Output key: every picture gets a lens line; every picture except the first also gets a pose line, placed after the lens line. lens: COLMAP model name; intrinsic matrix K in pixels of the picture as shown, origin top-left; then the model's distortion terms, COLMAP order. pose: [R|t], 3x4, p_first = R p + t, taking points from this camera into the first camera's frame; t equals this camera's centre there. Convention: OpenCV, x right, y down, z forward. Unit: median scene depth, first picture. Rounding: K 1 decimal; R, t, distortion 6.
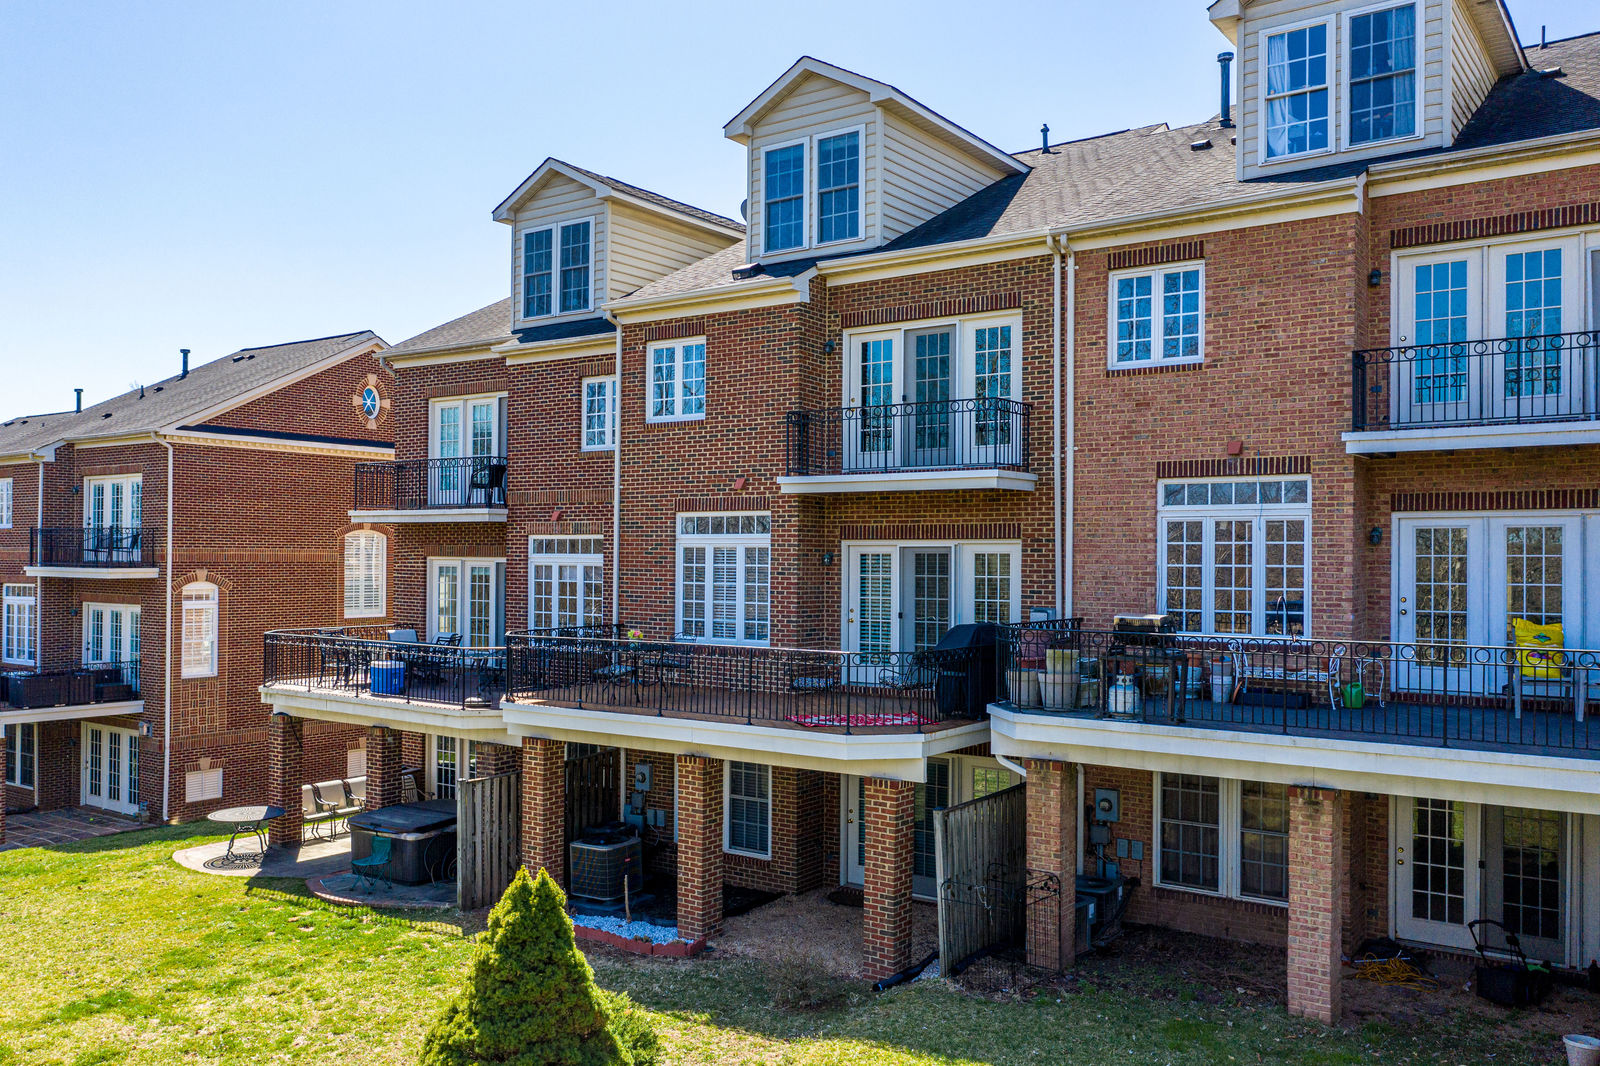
lens RADIAL K [[1293.3, 0, 801.4], [0, 1293.3, 554.5], [0, 0, 1]] dist [0.003692, 0.003728]
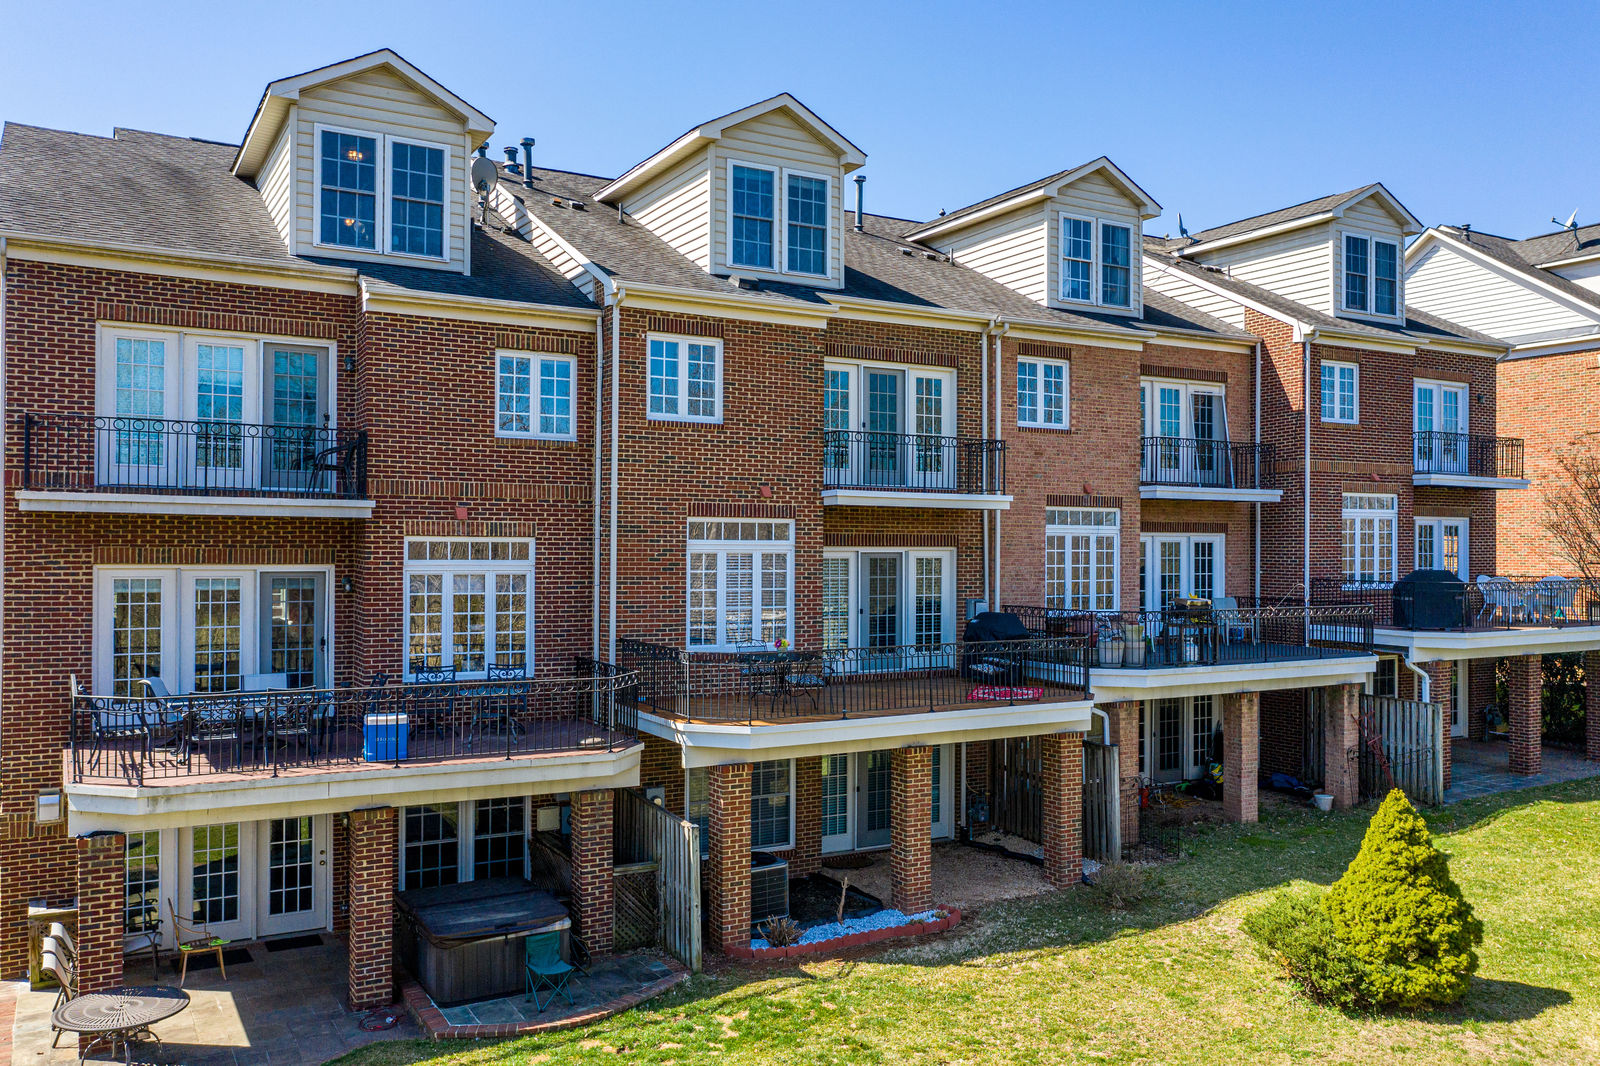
lens RADIAL K [[1275.7, 0, 800.0], [0, 1275.7, 544.8], [0, 0, 1]] dist [0.001057, -0.000395]
pose [[0.417741, -0.002577, 0.908562, -1.031777], [-0.004812, 0.999976, 0.005049, -0.019161], [-0.908553, -0.006481, 0.417719, 0.594138]]
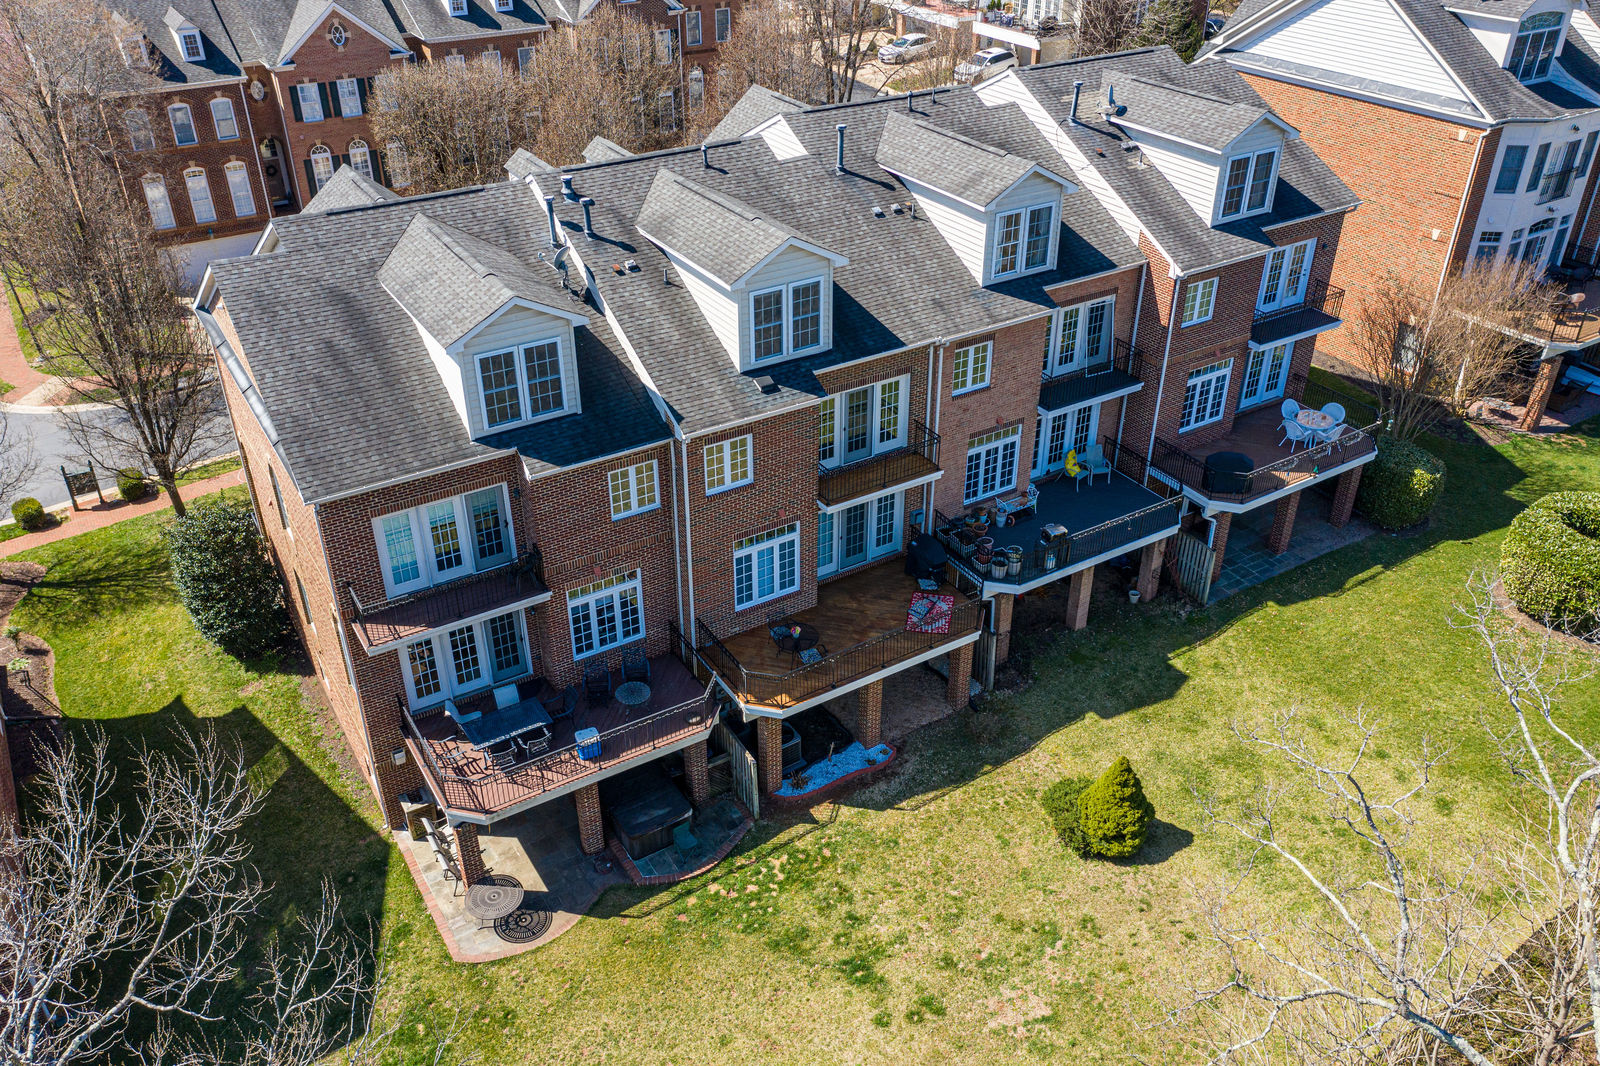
lens RADIAL K [[1275.4, 0, 800.0], [0, 1275.4, 533.0], [0, 0, 1]] dist [0.000088, 0.005166]
pose [[0.386024, -0.494355, 0.778844, -1.369287], [-0.001029, 0.844055, 0.536256, -0.941169], [-0.922488, -0.207809, 0.325317, 0.500297]]
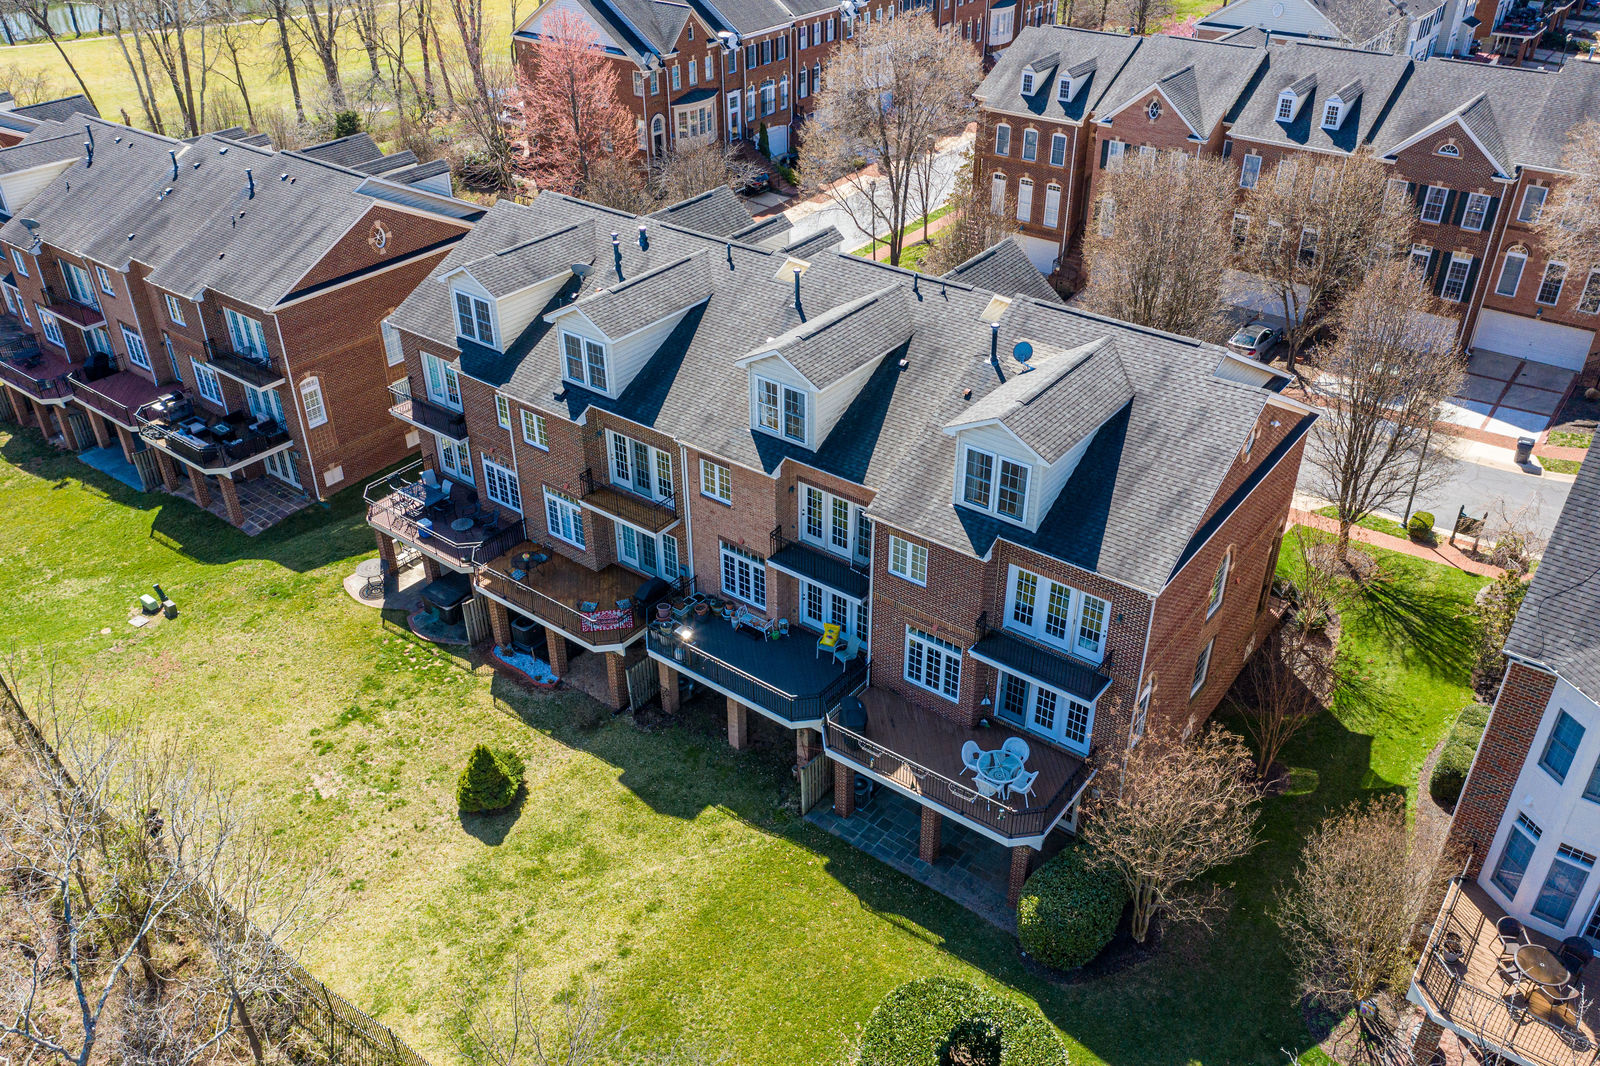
lens RADIAL K [[1275.4, 0, 800.0], [0, 1275.4, 533.0], [0, 0, 1]] dist [0.000088, 0.005166]
pose [[0.999269, 0.009940, -0.036921, 0.474780], [0.011769, 0.838772, 0.544355, -1.278559], [0.036379, -0.544392, 0.838042, -0.954175]]
